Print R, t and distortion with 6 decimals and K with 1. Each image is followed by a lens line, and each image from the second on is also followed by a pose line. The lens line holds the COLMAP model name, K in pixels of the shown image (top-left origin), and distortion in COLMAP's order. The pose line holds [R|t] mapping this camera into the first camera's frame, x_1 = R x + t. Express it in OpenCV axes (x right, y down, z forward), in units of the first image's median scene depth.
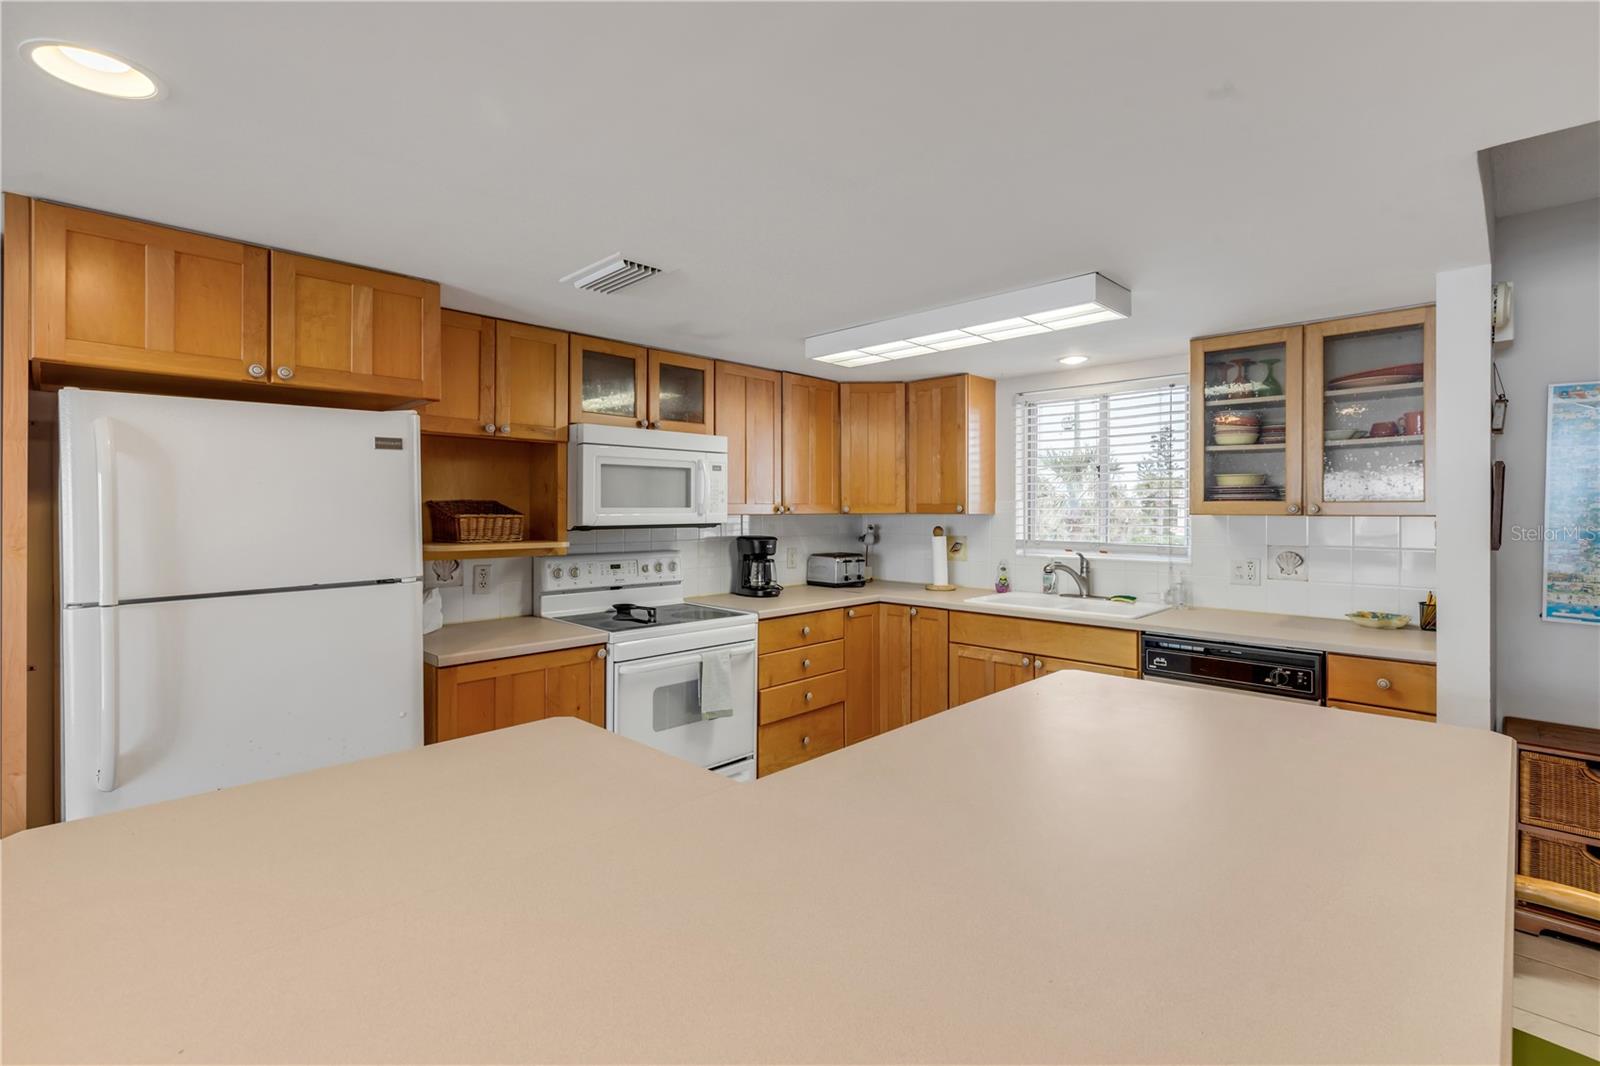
lens RADIAL K [[729.0, 0, 796.3], [0, 729.0, 508.7], [0, 0, 1]] dist [0.008153, -0.002034]
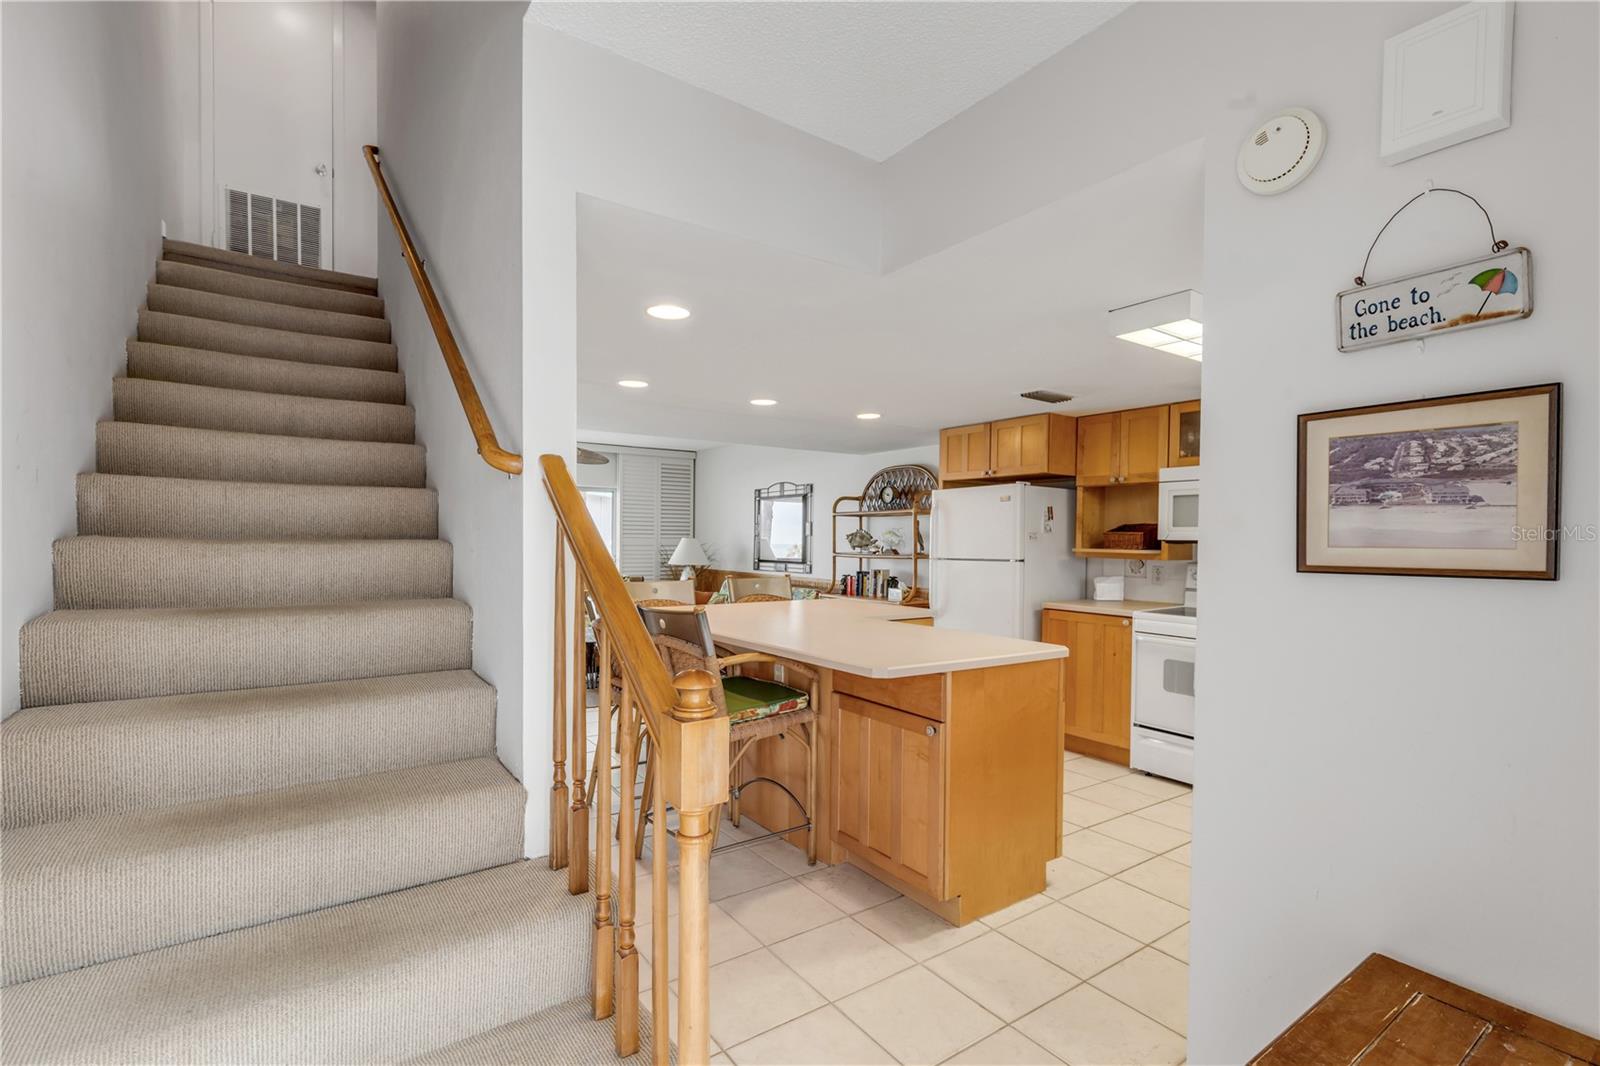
lens RADIAL K [[729.0, 0, 813.5], [0, 729.0, 553.3], [0, 0, 1]] dist [0.008153, -0.002034]
pose [[-0.167061, 0.019571, -0.985752, 1.100406], [-0.009613, 0.999723, 0.021477, 0.023017], [0.985900, 0.013064, -0.166826, 0.507629]]
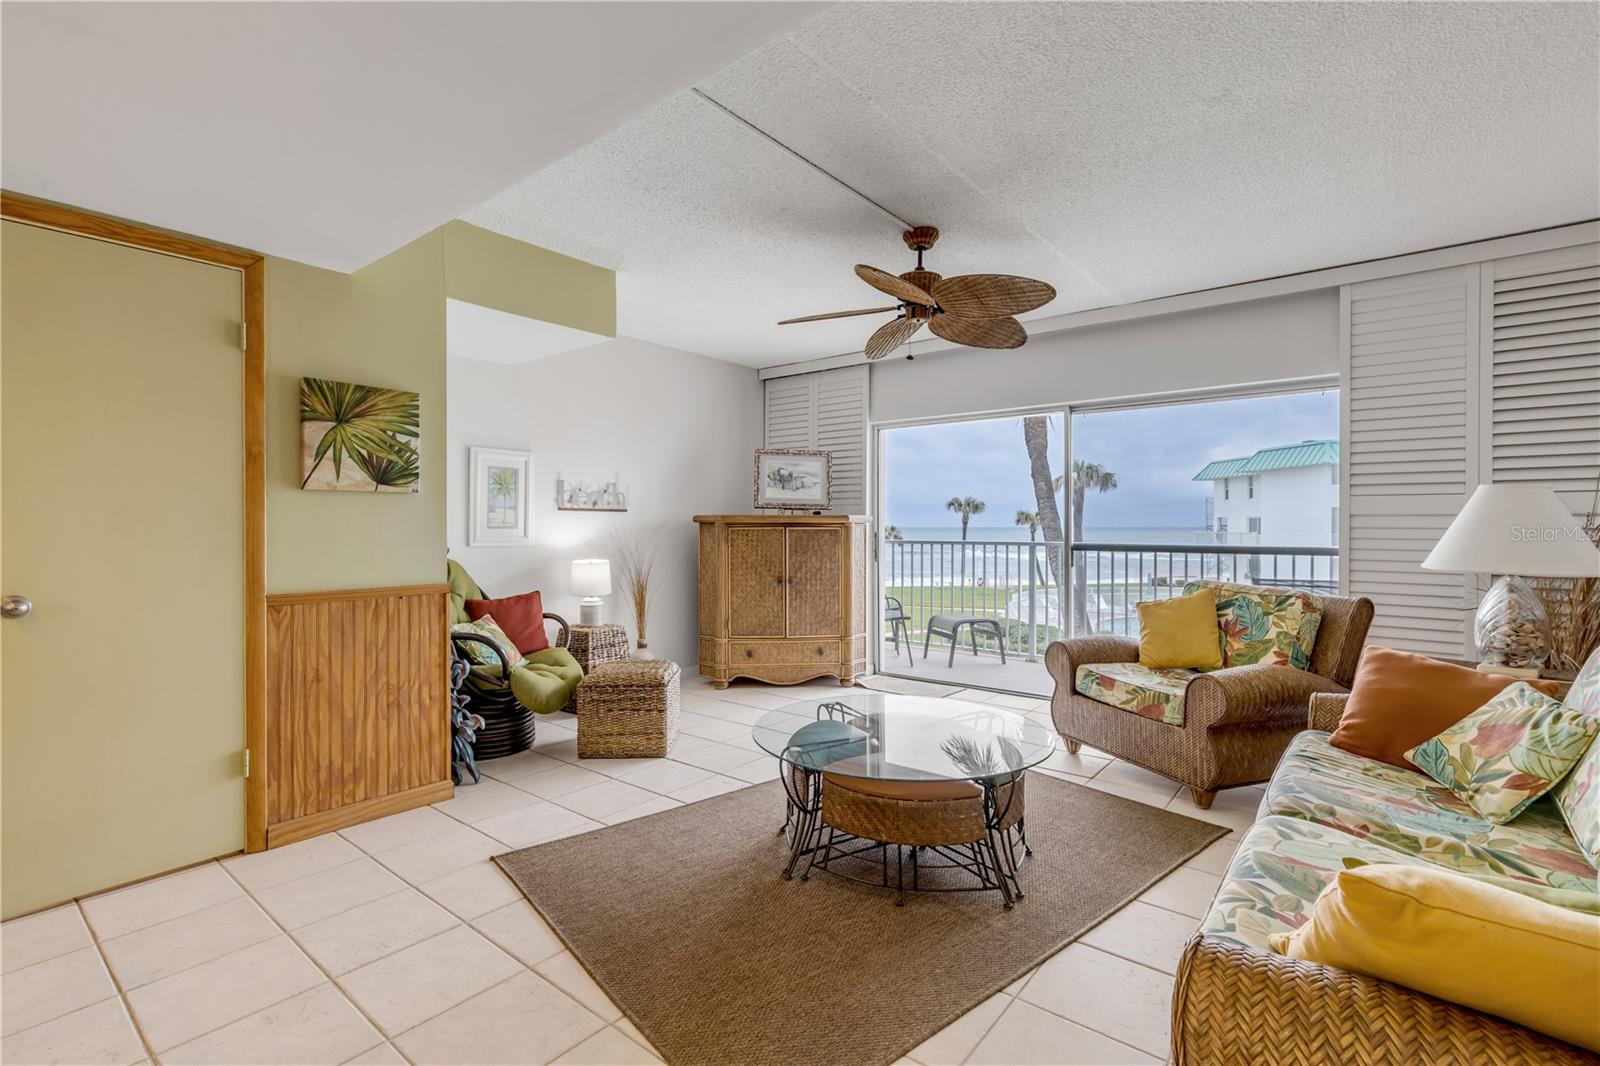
lens RADIAL K [[729.0, 0, 795.7], [0, 729.0, 529.7], [0, 0, 1]] dist [0.008153, -0.002034]
pose [[-0.995327, 0.001024, -0.096557, -0.607979], [0.000351, 0.999975, 0.006992, 0.073211], [0.096562, 0.006925, -0.995303, 0.344374]]
